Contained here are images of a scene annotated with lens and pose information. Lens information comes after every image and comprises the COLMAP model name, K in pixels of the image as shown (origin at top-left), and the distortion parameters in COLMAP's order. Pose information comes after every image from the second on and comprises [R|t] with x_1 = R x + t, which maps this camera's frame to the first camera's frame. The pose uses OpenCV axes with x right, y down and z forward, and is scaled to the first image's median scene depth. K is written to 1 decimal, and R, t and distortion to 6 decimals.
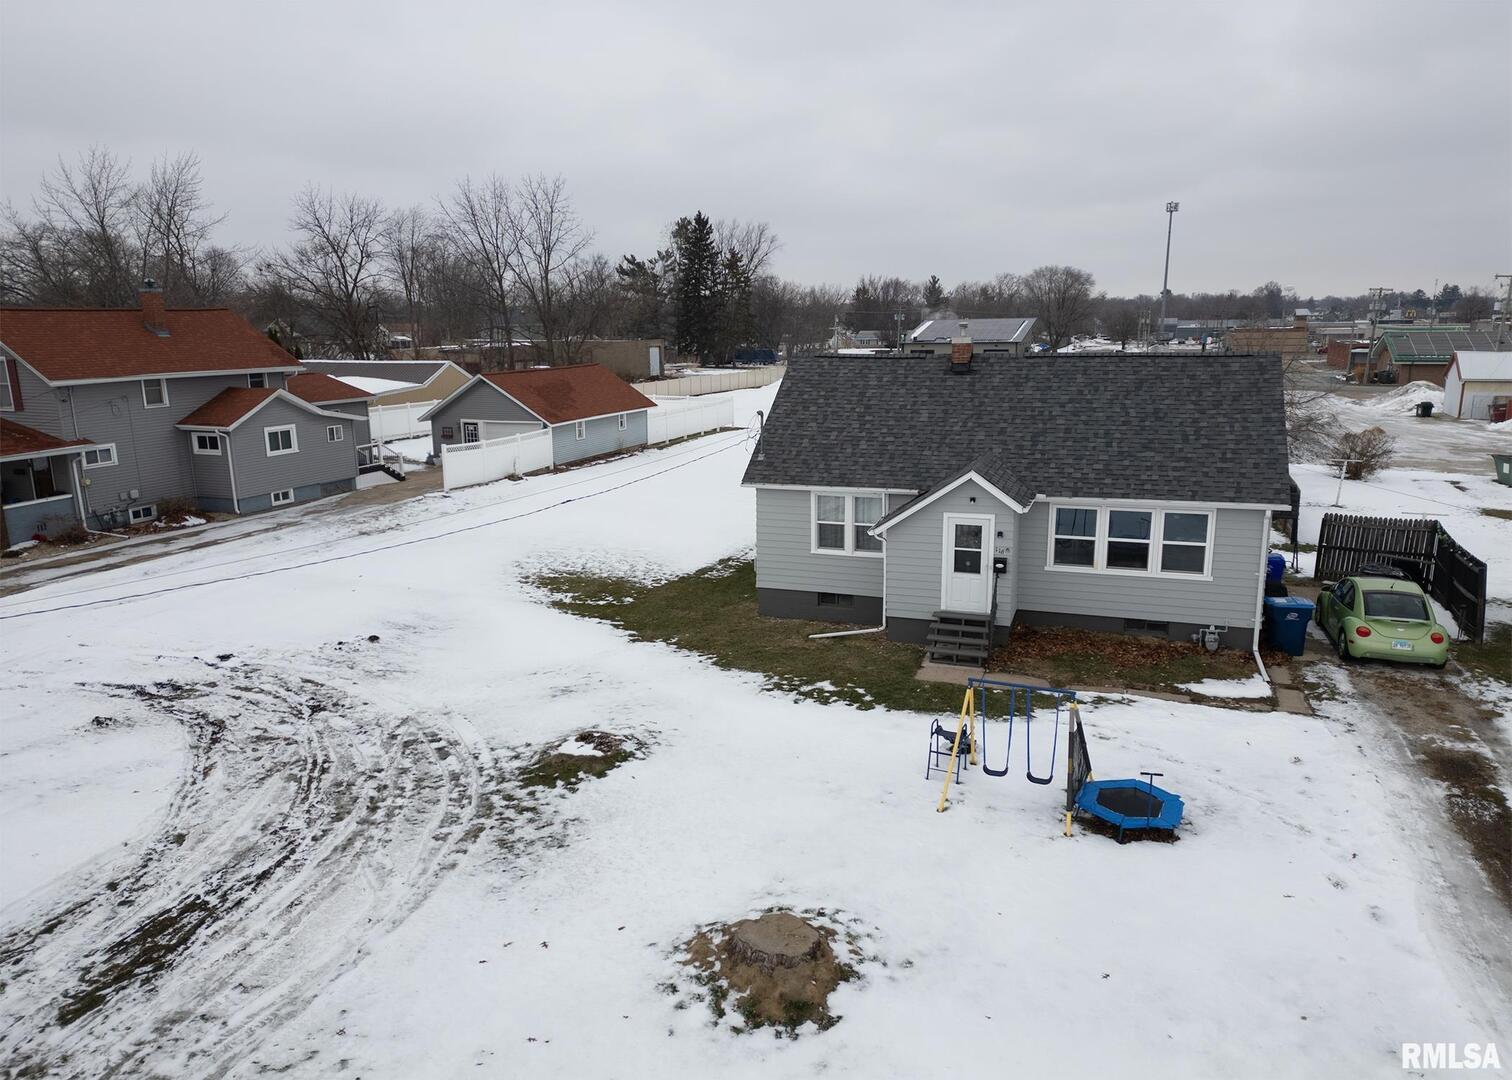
lens RADIAL K [[1069.1, 0, 728.9], [0, 1069.1, 536.6], [0, 0, 1]] dist [0.091899, -0.099049]
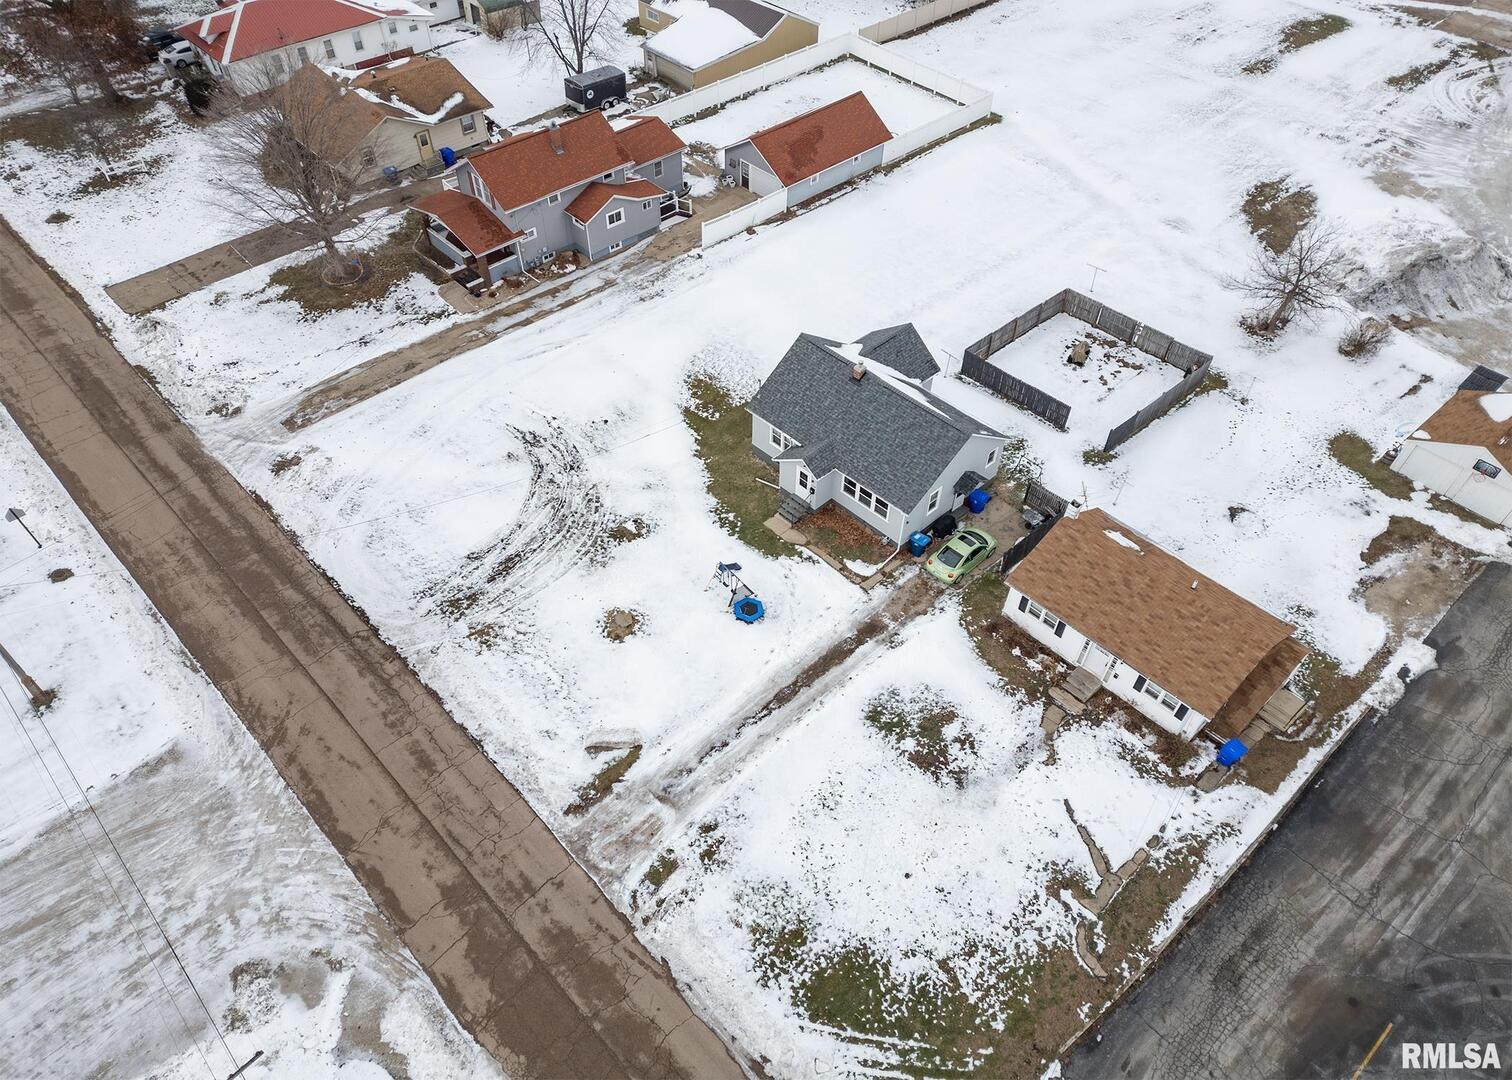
lens RADIAL K [[971.6, 0, 725.4], [0, 971.6, 596.8], [0, 0, 1]] dist [0.134536, -0.135593]
pose [[0.899234, 0.353145, -0.258201, 0.813170], [-0.124678, 0.772619, 0.622507, -1.284268], [0.419326, -0.527587, 0.738794, -0.988508]]
